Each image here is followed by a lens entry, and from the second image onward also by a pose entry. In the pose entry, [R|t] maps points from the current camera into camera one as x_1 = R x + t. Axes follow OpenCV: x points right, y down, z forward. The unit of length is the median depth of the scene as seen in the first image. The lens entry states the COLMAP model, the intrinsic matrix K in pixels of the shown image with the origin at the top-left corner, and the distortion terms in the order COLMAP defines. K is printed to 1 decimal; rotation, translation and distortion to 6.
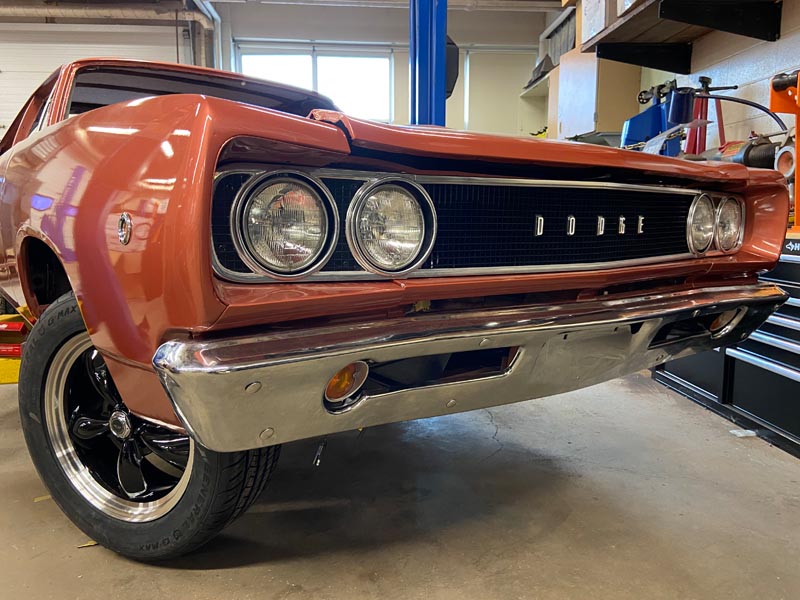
lens RADIAL K [[608.0, 0, 400.0], [0, 608.0, 300.0], [0, 0, 1]] dist [0.106846, -0.141256]
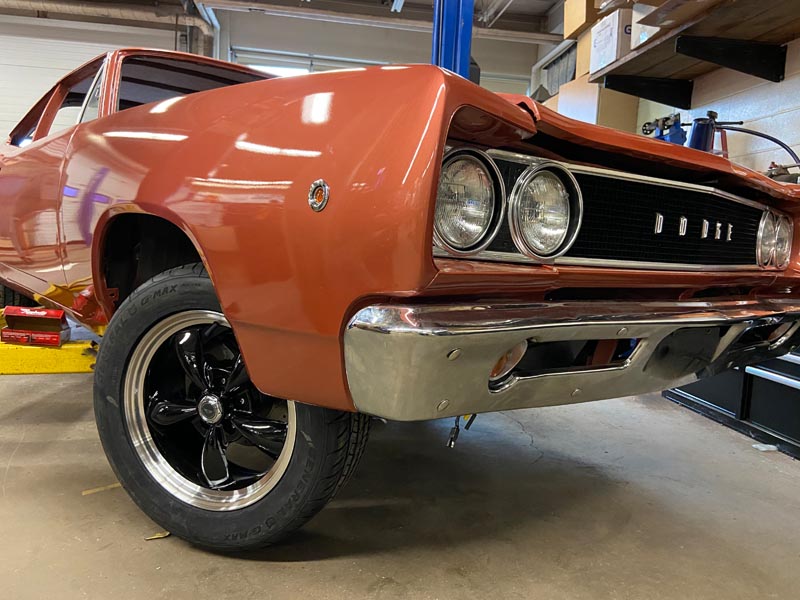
lens RADIAL K [[610.4, 0, 400.0], [0, 610.4, 300.0], [0, 0, 1]] dist [0.103132, -0.135845]
pose [[0.996255, 0.043400, 0.074789, -0.194160], [-0.040444, 0.998357, -0.040593, 0.046626], [-0.076427, 0.037416, 0.996373, -0.002928]]
